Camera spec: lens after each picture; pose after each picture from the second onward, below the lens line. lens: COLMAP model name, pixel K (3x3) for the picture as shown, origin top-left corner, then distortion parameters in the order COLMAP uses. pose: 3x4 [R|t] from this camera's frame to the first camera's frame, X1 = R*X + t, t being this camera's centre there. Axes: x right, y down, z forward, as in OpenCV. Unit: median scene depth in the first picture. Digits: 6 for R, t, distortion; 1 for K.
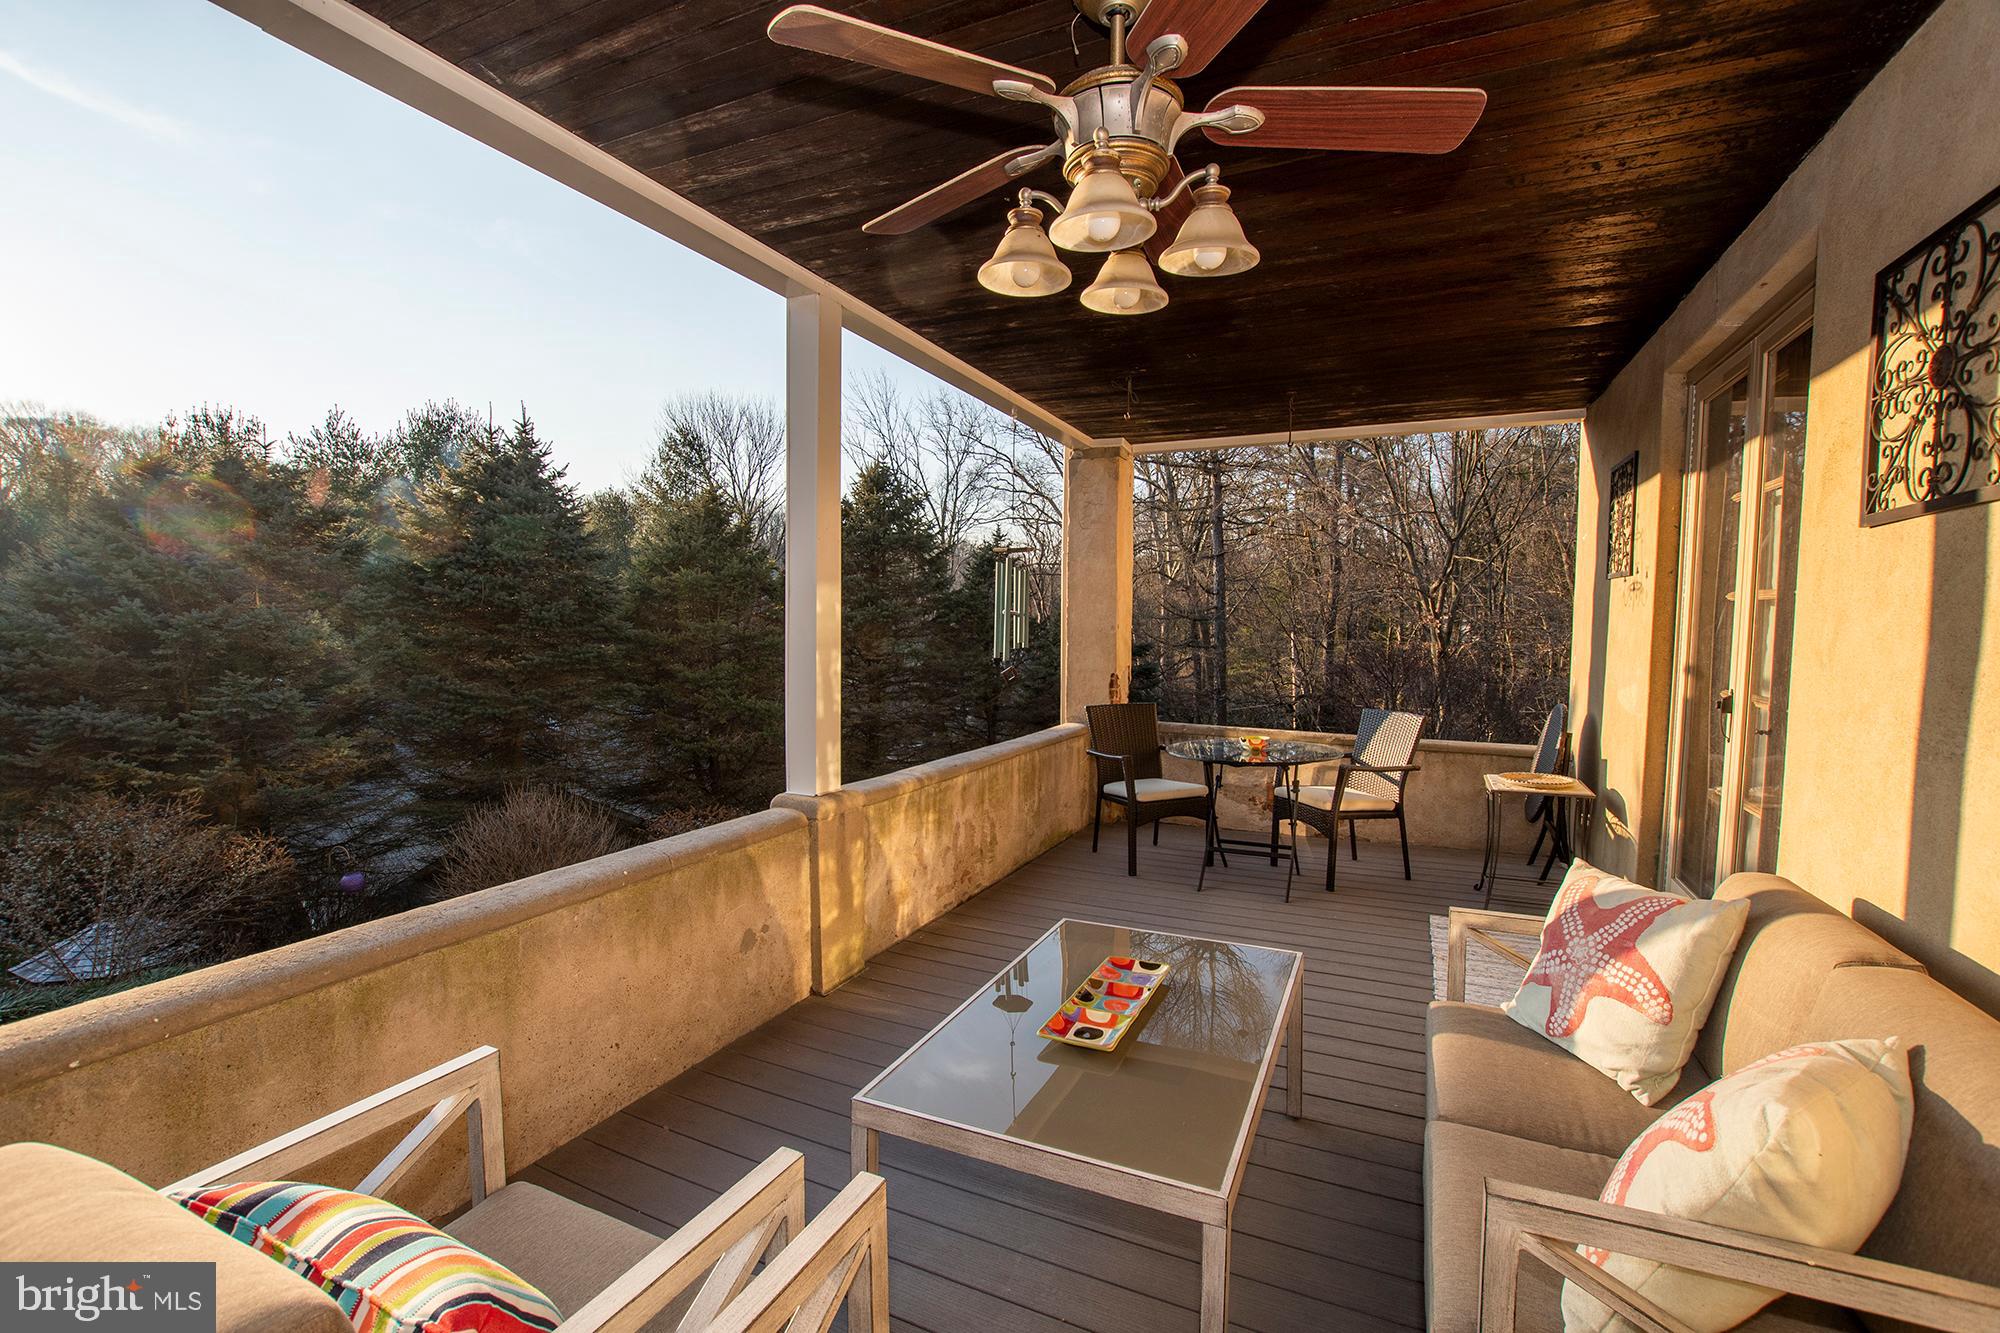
lens RADIAL K [[877.1, 0, 987.9], [0, 877.1, 671.5], [0, 0, 1]] dist [-0.026123, 0.000847]
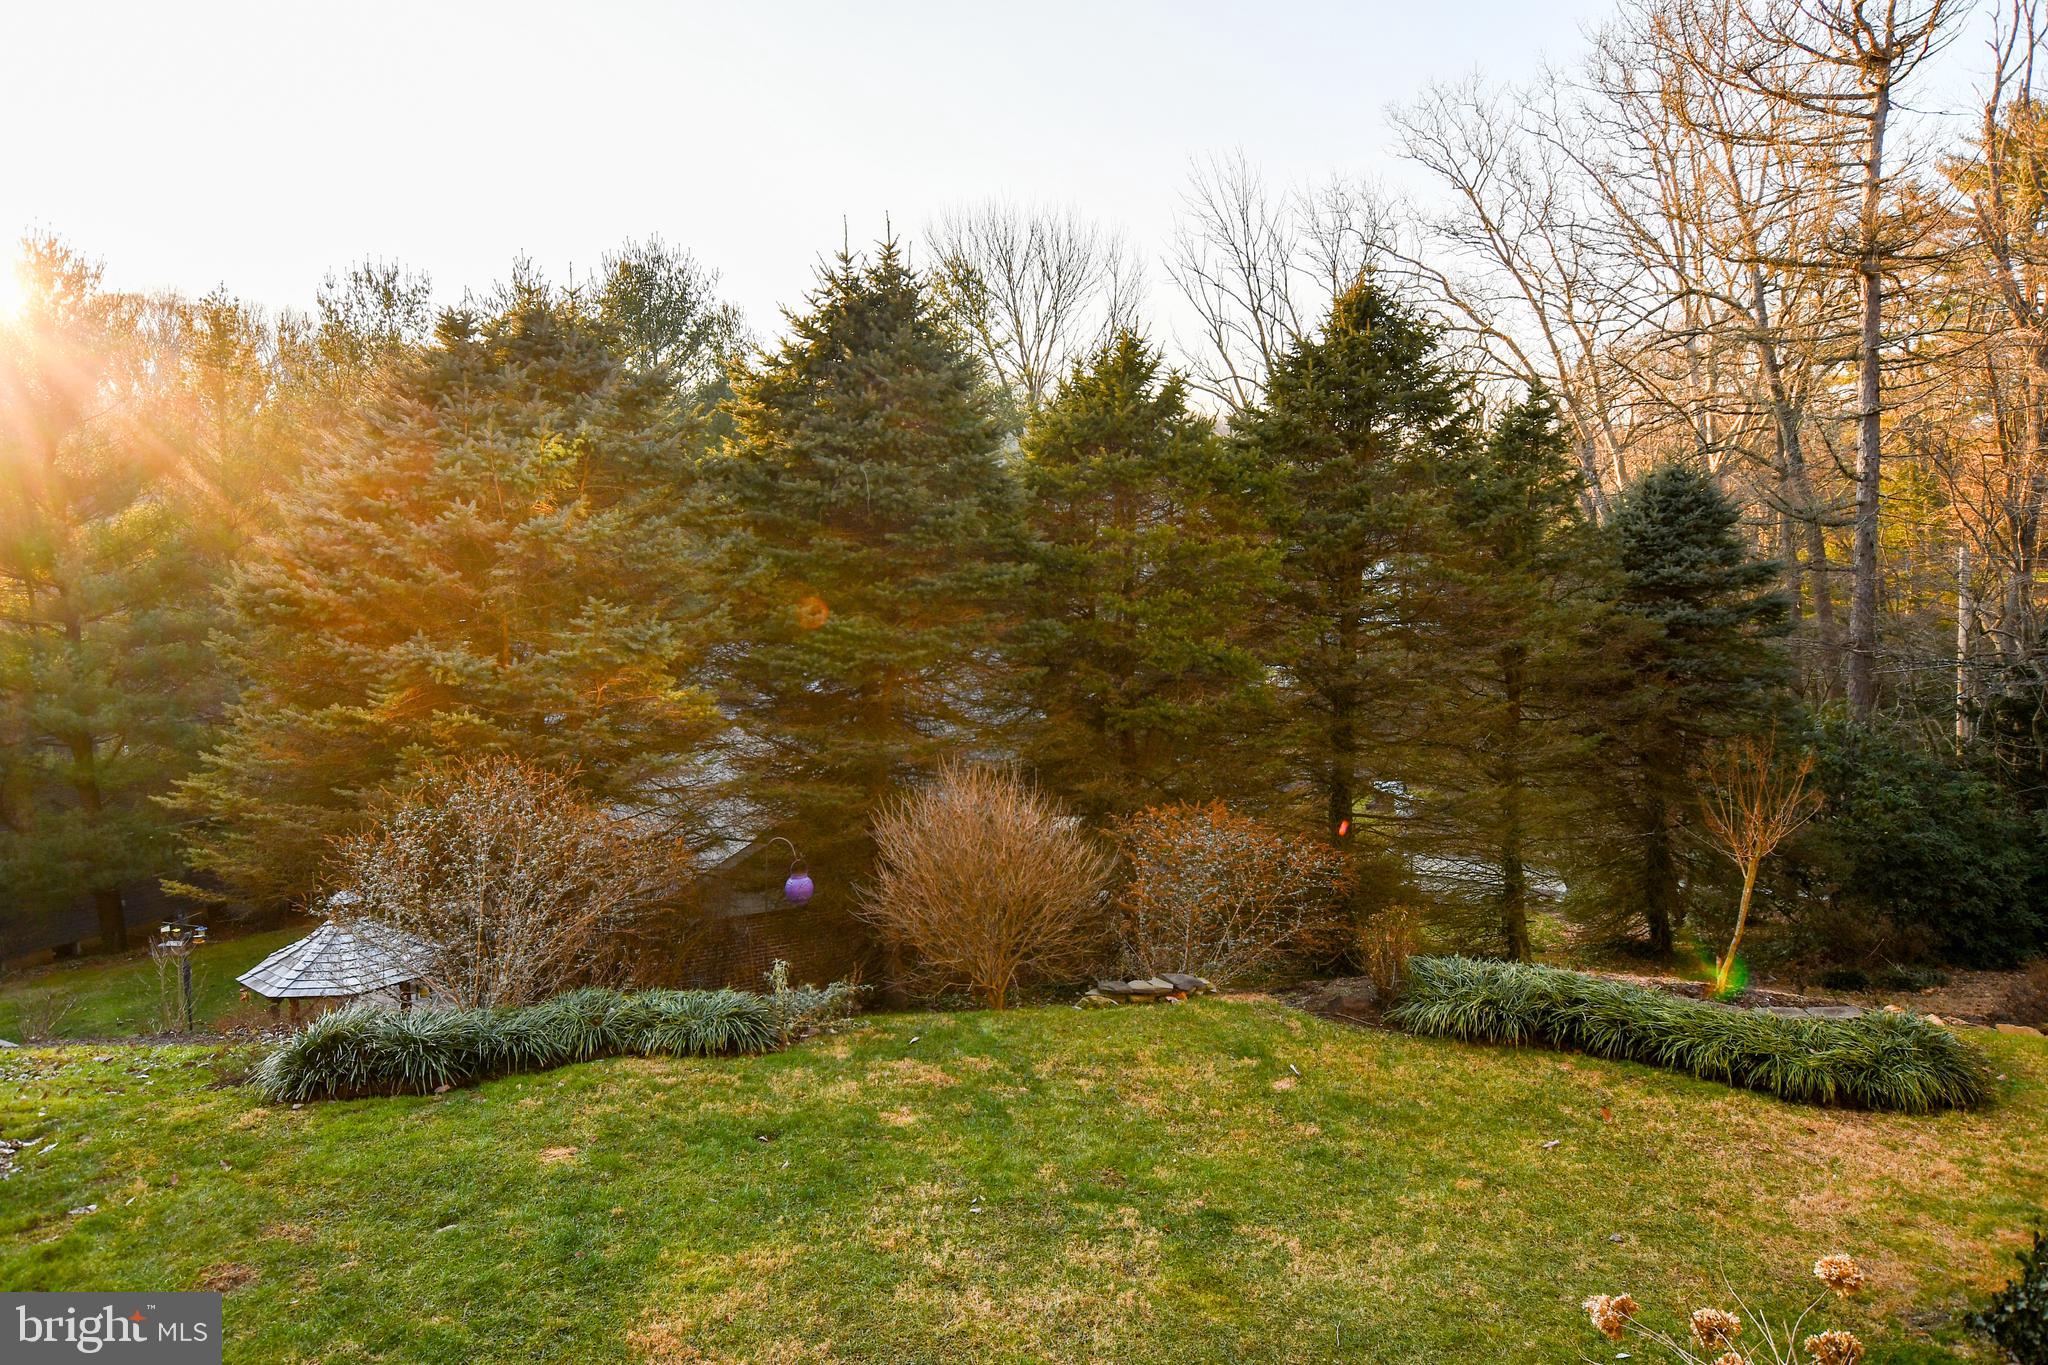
lens RADIAL K [[1305.9, 0, 1011.5], [0, 1305.9, 681.4], [0, 0, 1]] dist [-0.001045, 0.005187]
pose [[0.972037, 0.012609, -0.234490, -0.190124], [-0.001354, 0.998842, 0.048096, 0.012127], [0.234825, -0.046434, 0.970928, -0.003886]]
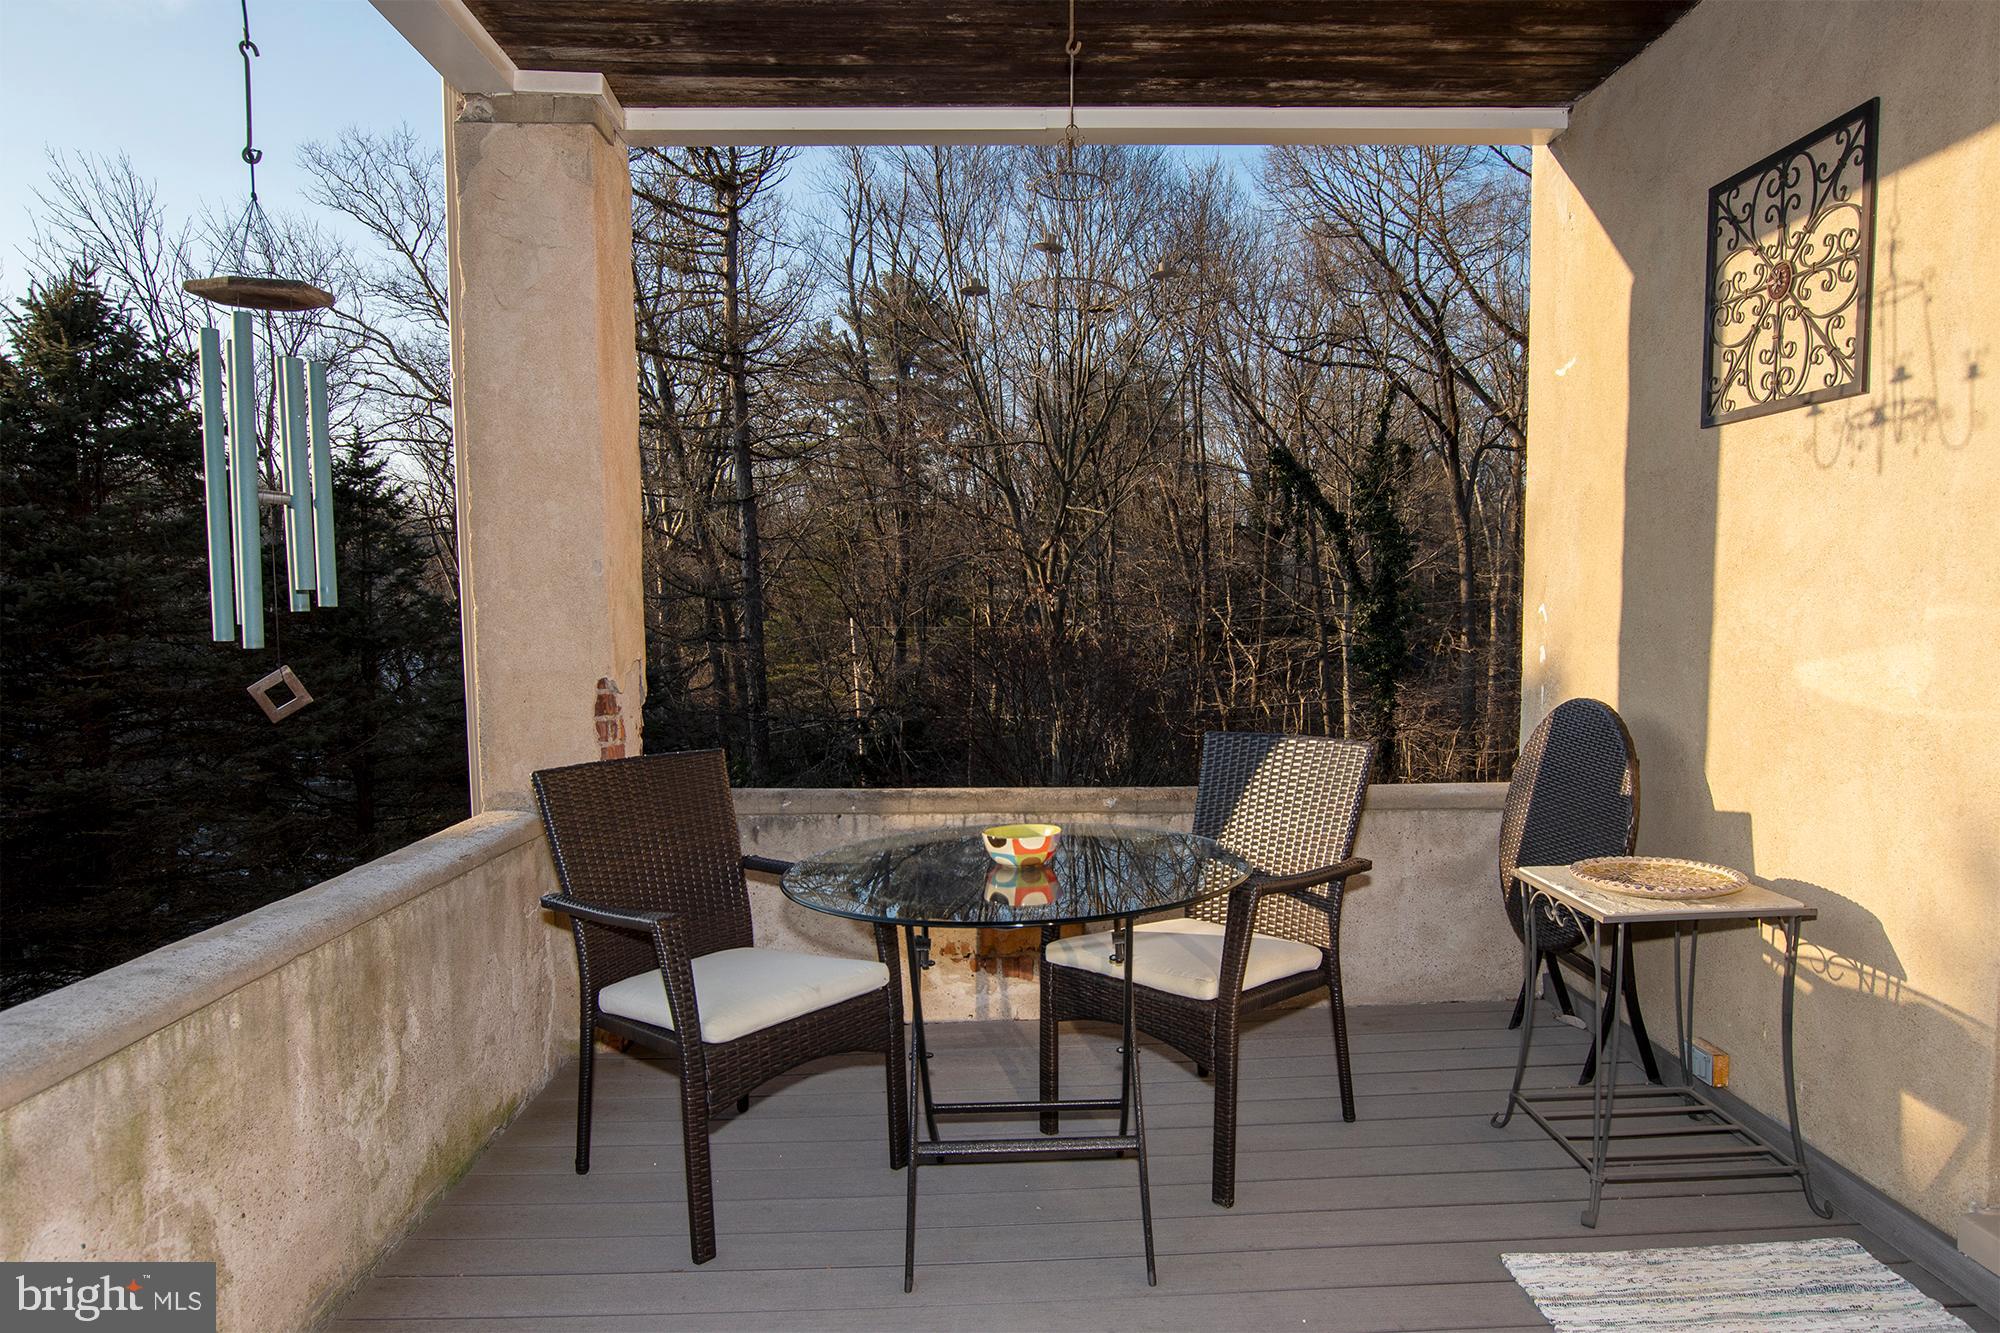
lens RADIAL K [[1240.0, 0, 1009.0], [0, 1240.0, 686.5], [0, 0, 1]] dist [-0.007056, 0.004732]
pose [[0.889243, -0.045631, 0.455154, 0.021321], [0.043423, 0.998939, 0.015312, 0.002218], [-0.455370, 0.006148, 0.890281, 0.178964]]
